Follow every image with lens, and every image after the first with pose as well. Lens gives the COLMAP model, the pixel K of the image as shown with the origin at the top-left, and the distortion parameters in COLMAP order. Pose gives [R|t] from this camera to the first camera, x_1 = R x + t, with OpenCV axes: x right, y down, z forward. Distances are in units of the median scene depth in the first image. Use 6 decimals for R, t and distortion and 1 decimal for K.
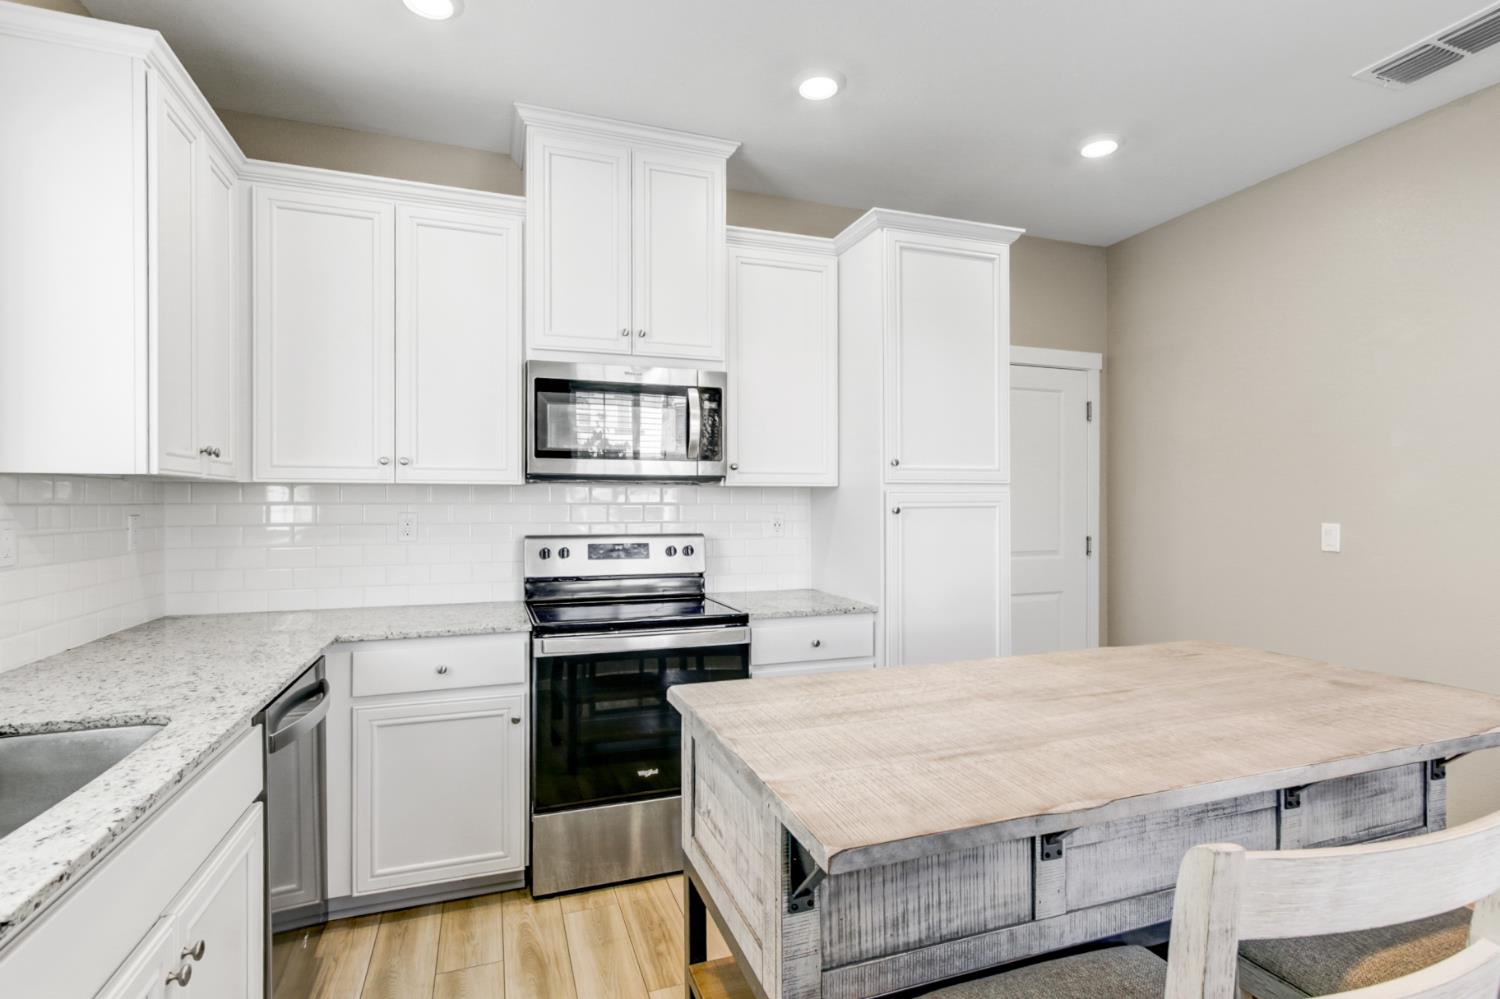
lens RADIAL K [[718.4, 0, 745.0], [0, 718.4, 504.1], [0, 0, 1]] dist [0.013994, 0.003418]
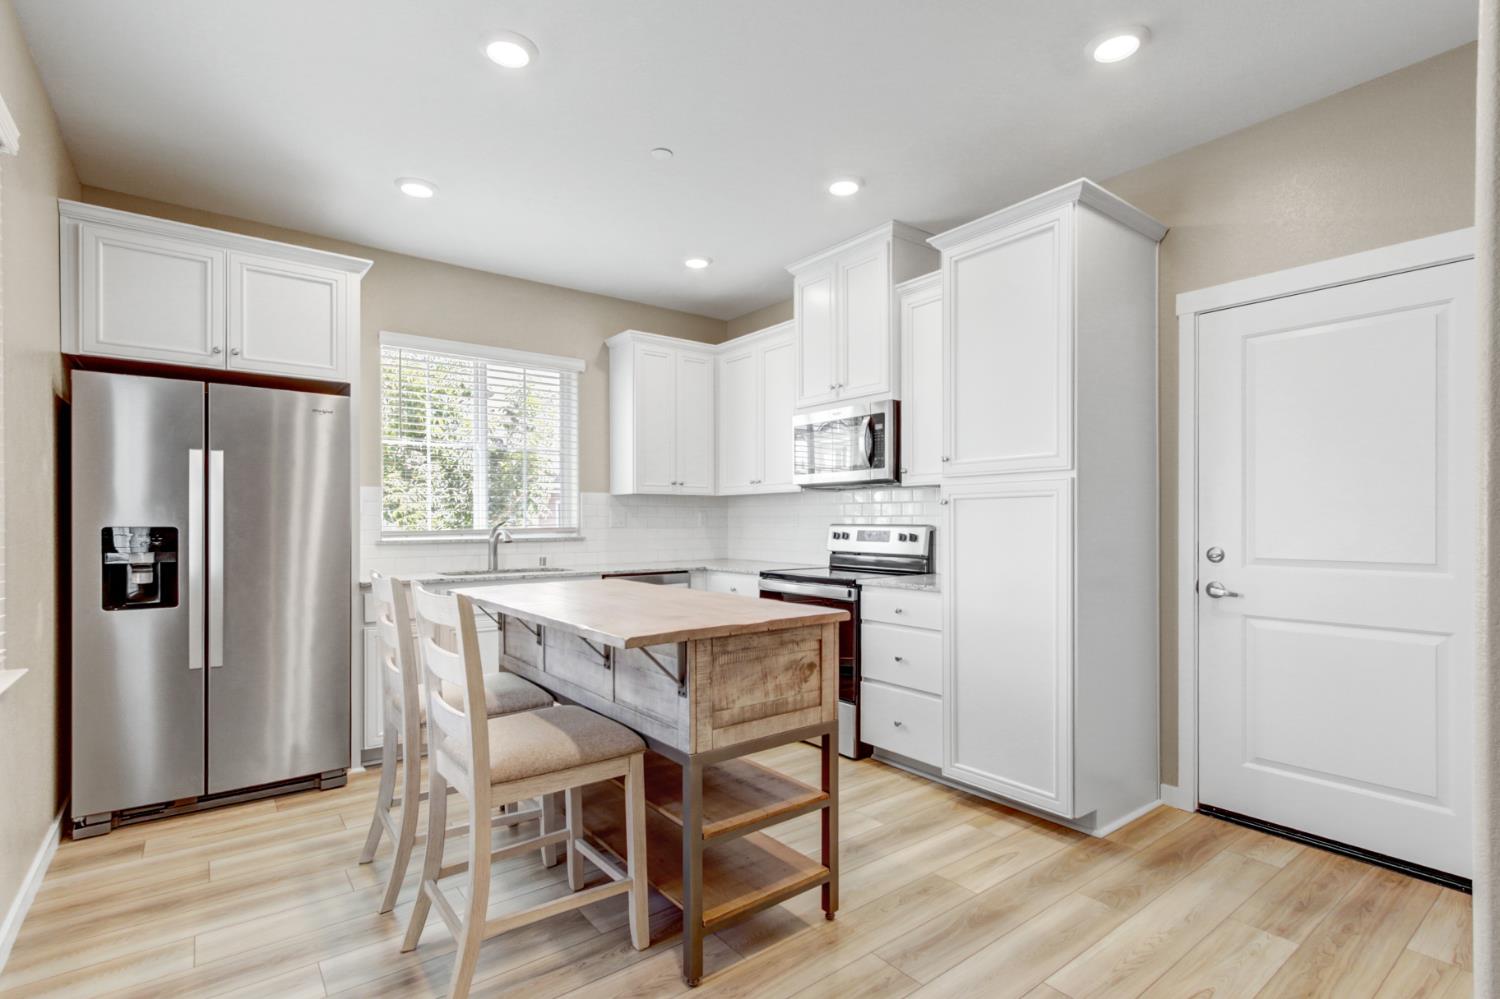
lens RADIAL K [[718.4, 0, 745.4], [0, 718.4, 512.9], [0, 0, 1]] dist [0.013994, 0.003418]
pose [[0.309759, -0.007361, -0.950787, 1.110533], [0.009063, 0.999947, -0.004789, 0.025331], [0.950772, -0.007134, 0.309809, 0.341385]]
